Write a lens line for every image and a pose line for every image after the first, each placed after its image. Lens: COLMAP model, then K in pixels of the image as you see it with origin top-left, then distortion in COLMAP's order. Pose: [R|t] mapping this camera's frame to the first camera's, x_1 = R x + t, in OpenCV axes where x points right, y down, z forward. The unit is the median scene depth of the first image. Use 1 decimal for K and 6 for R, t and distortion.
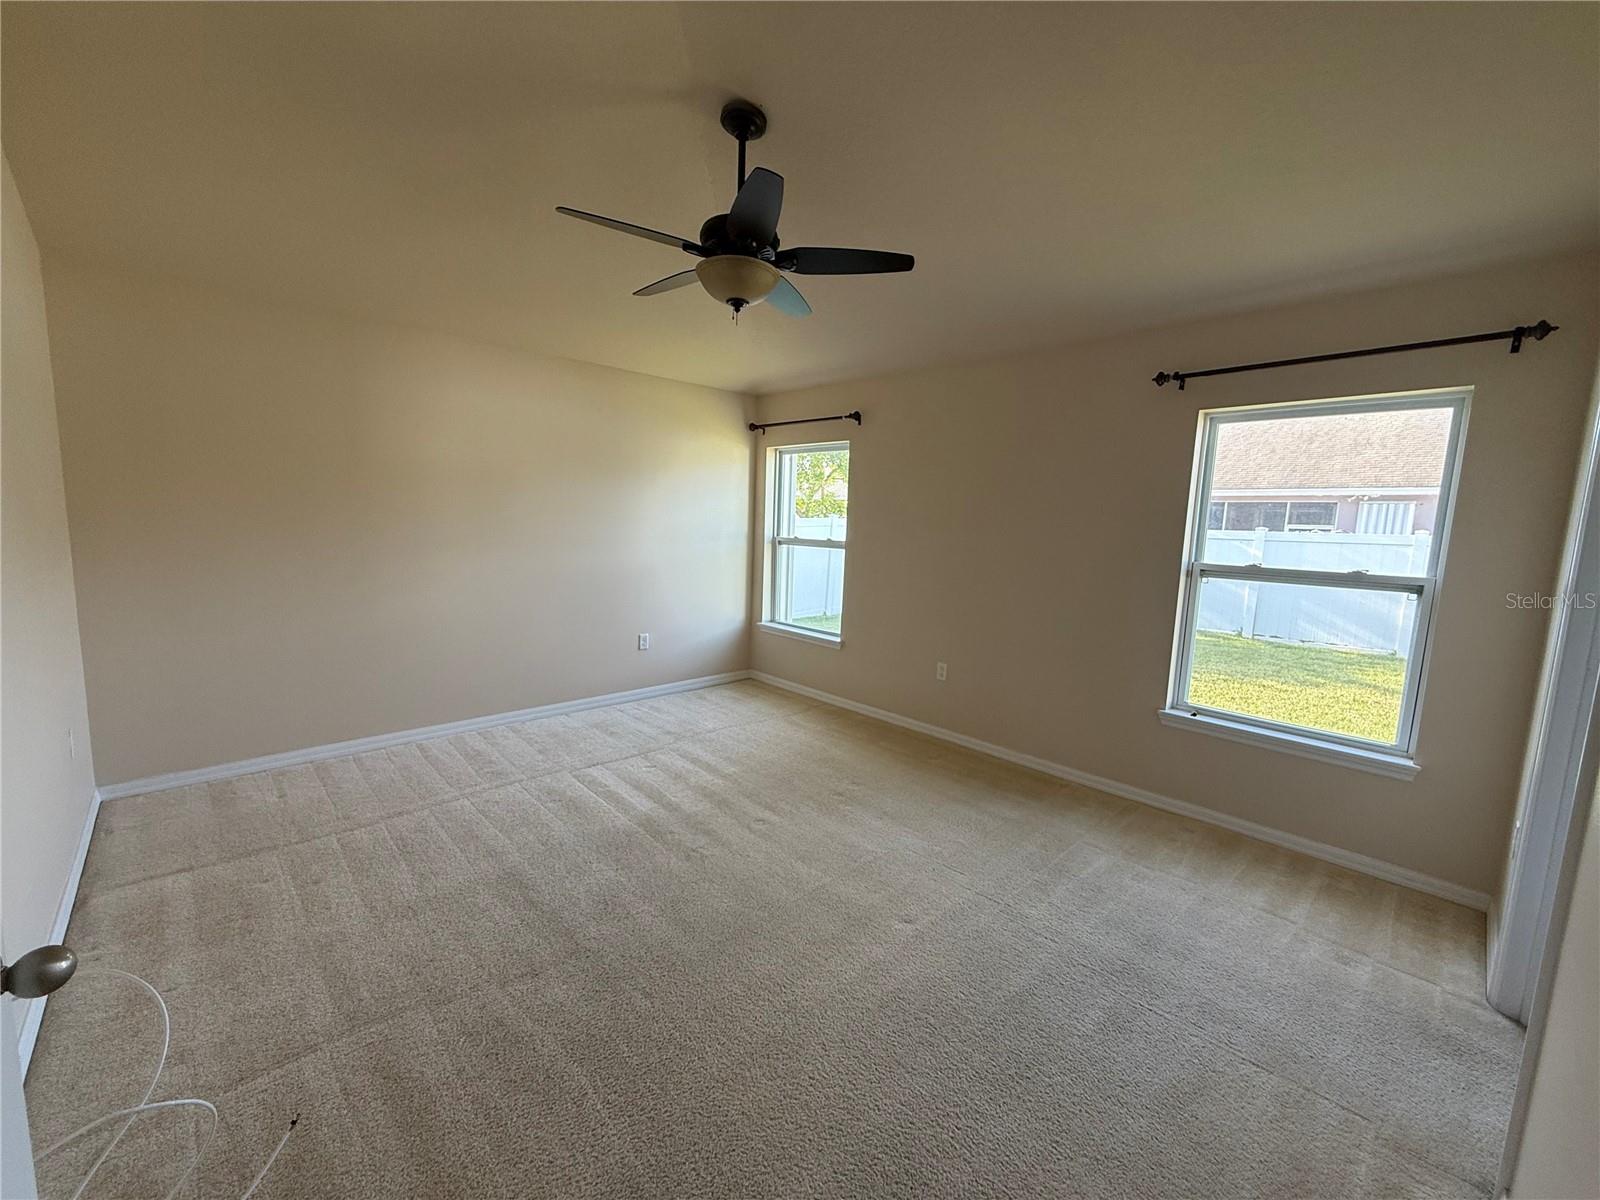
lens RADIAL K [[705.9, 0, 797.2], [0, 705.9, 609.9], [0, 0, 1]] dist [0.001070, 0.000109]
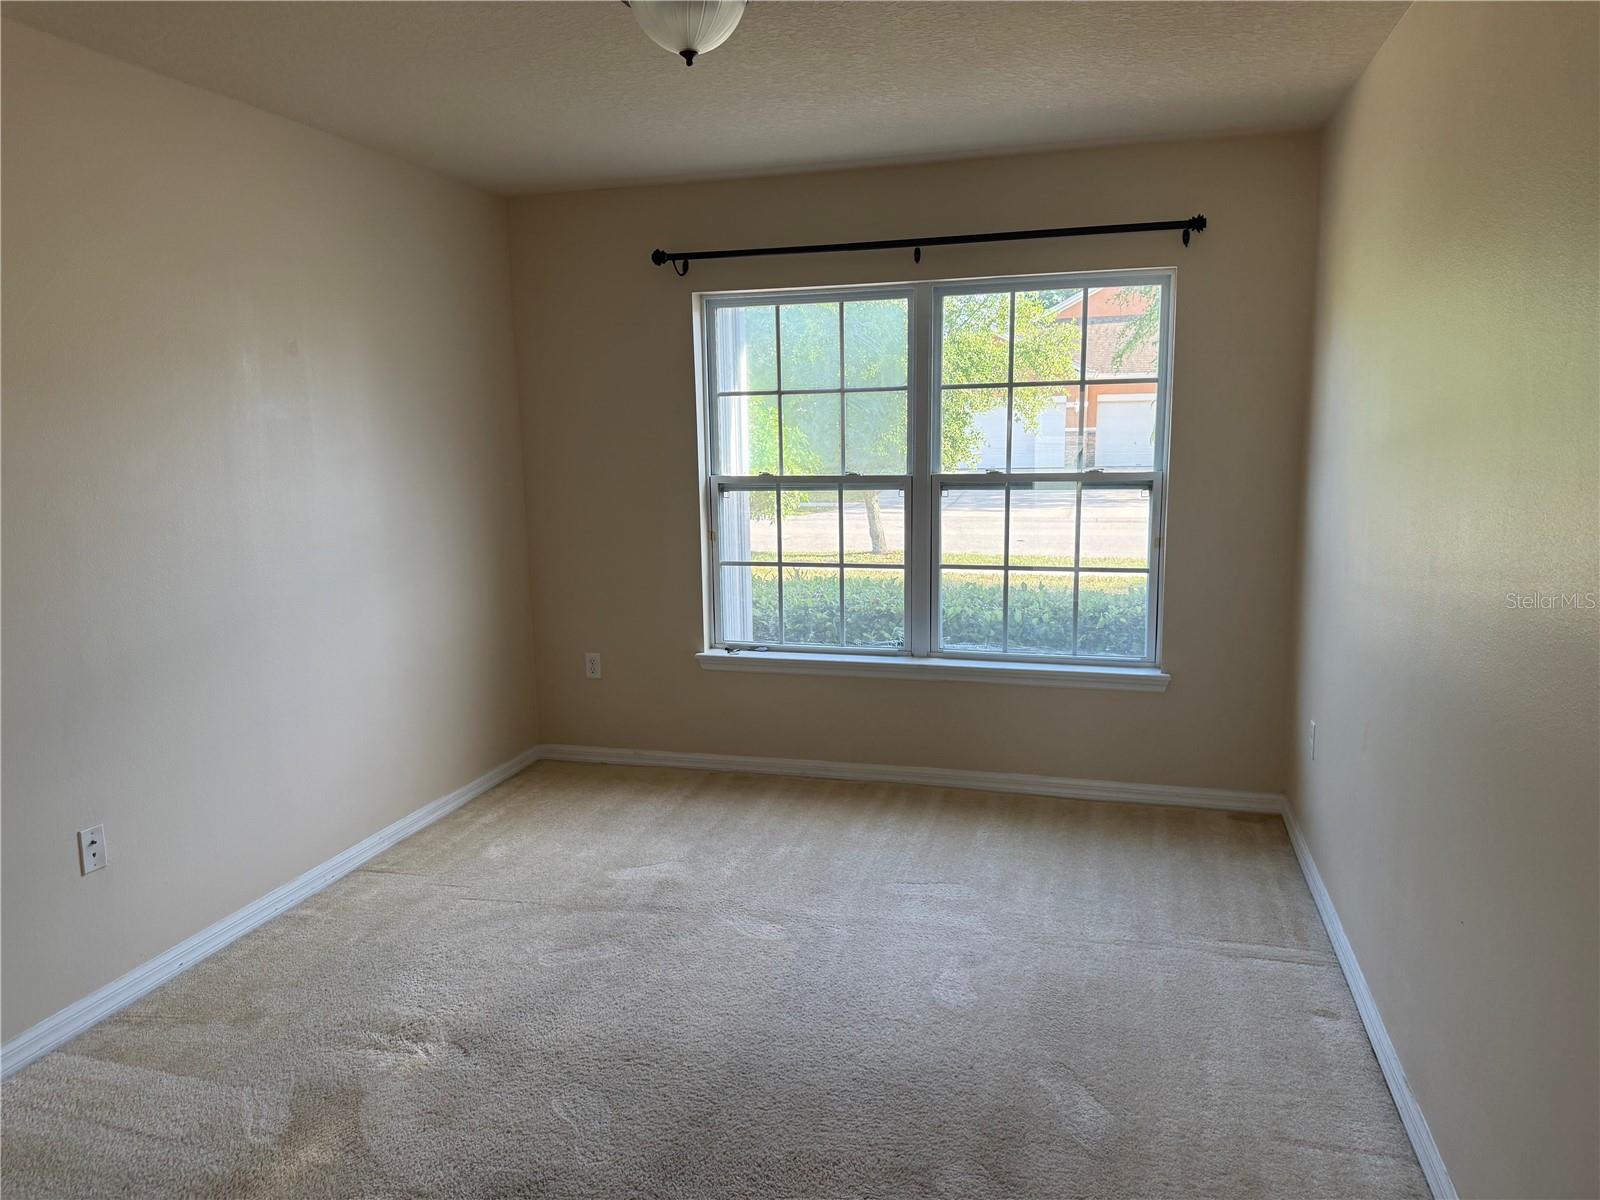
lens RADIAL K [[946.8, 0, 799.4], [0, 946.8, 588.2], [0, 0, 1]] dist [0.003679, -0.000183]
pose [[0.817966, -0.141770, 0.557524, -0.138822], [0.122707, 0.989851, 0.071675, -0.028119], [-0.562028, 0.009784, 0.827061, 0.171121]]
